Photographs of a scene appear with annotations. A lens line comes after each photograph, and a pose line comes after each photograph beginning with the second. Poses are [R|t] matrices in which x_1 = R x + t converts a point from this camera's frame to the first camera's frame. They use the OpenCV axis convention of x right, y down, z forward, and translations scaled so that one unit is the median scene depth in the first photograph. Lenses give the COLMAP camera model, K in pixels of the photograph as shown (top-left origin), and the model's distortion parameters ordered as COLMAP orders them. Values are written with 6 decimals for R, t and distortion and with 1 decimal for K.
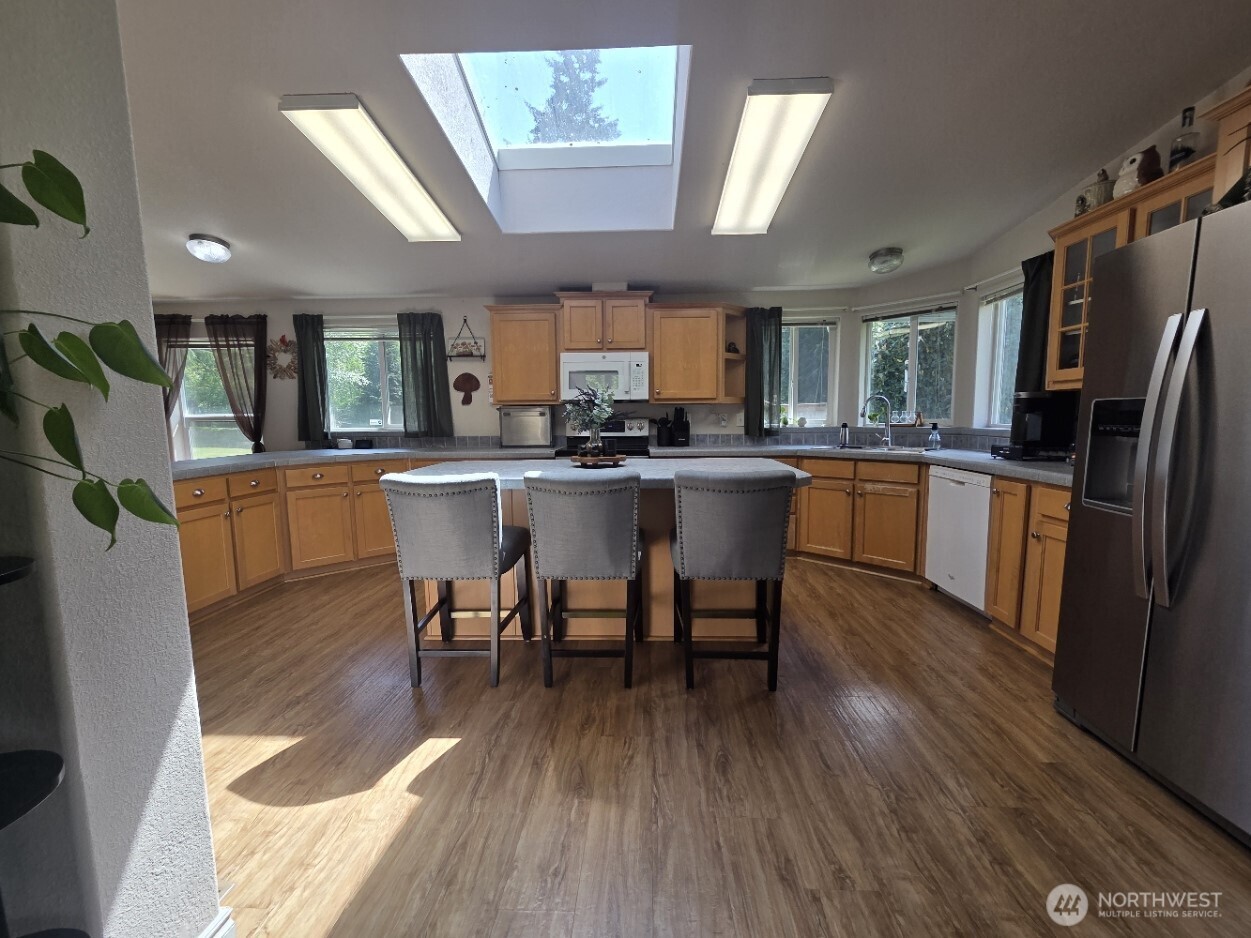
lens RADIAL K [[511.8, 0, 625.5], [0, 511.8, 470.8], [0, 0, 1]] dist [0.000100, 0.000078]
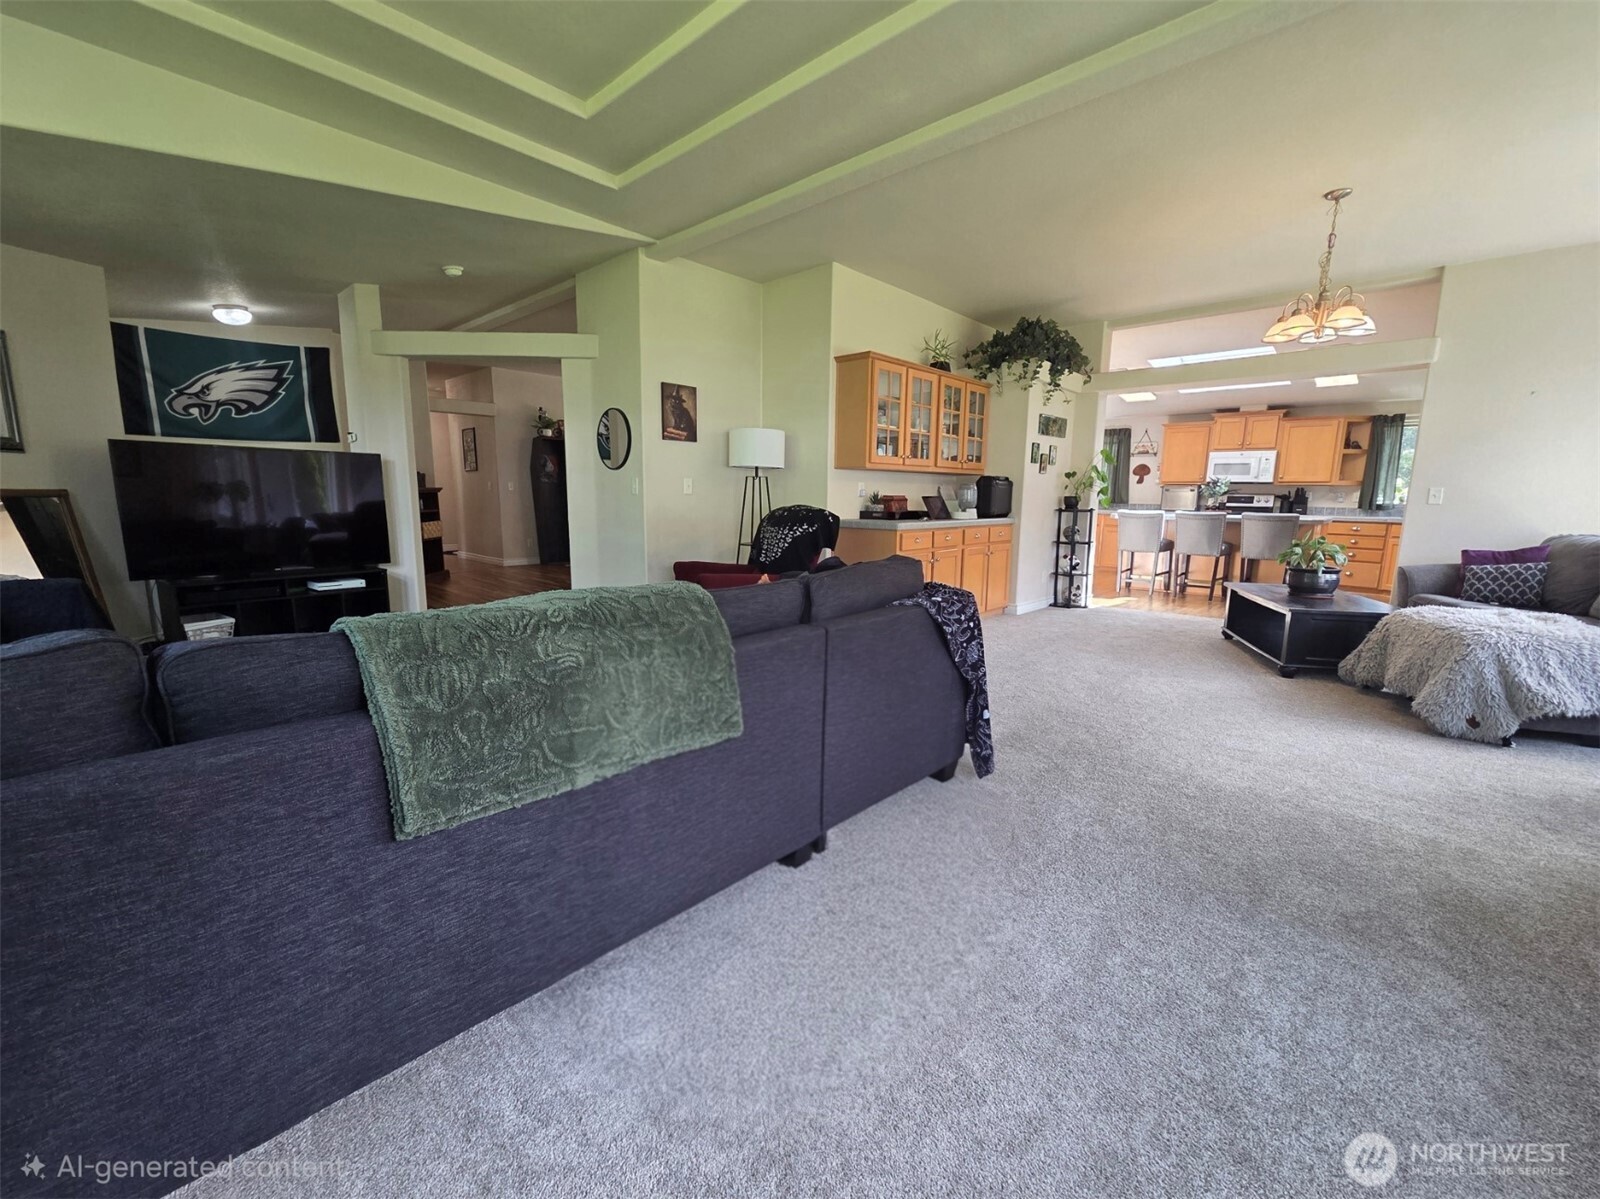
lens RADIAL K [[654.6, 0, 800.4], [0, 654.6, 600.8], [0, 0, 1]] dist [0.000100, 0.000078]
pose [[0.757085, 0.126601, -0.640933, 0.266357], [-0.093839, 0.991944, 0.085090, 0.172776], [0.646542, -0.004276, 0.762866, -1.356301]]
